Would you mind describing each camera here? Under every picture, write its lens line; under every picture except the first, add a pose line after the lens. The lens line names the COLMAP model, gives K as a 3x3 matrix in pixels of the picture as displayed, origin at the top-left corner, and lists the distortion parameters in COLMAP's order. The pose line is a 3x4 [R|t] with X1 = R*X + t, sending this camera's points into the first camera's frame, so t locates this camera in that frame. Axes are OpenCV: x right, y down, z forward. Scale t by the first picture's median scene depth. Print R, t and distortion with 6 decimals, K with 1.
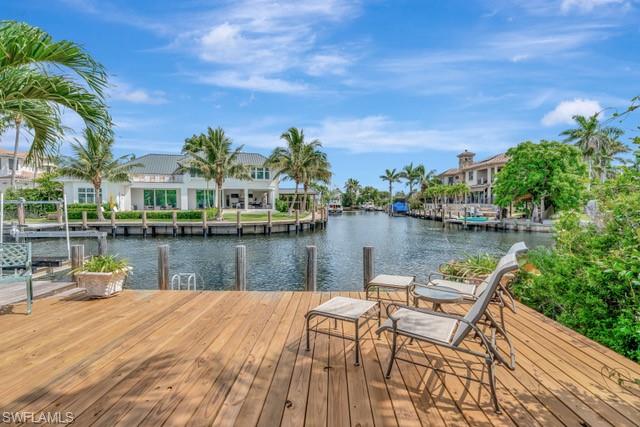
lens RADIAL K [[291.3, 0, 319.0], [0, 291.3, 198.0], [0, 0, 1]] dist [-0.008955, 0.001824]
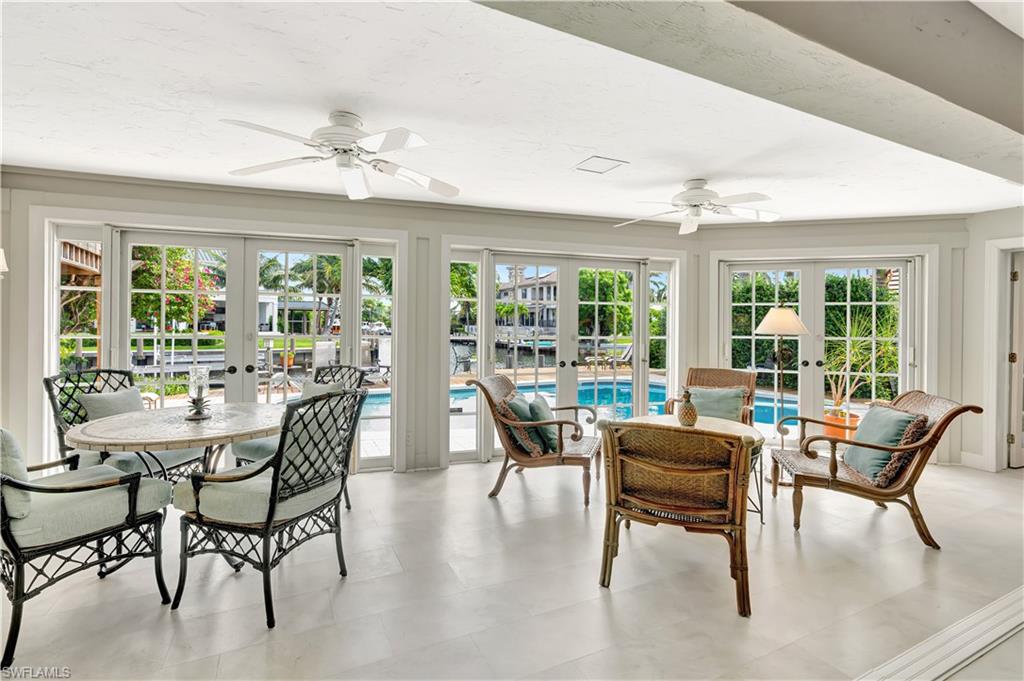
lens RADIAL K [[466.0, 0, 507.7], [0, 466.0, 326.5], [0, 0, 1]] dist [-0.008955, 0.001824]
pose [[0.877179, 0.004776, 0.480139, -0.313169], [-0.015616, 0.999705, 0.018586, -0.011989], [-0.479909, -0.023801, 0.876996, -0.306124]]
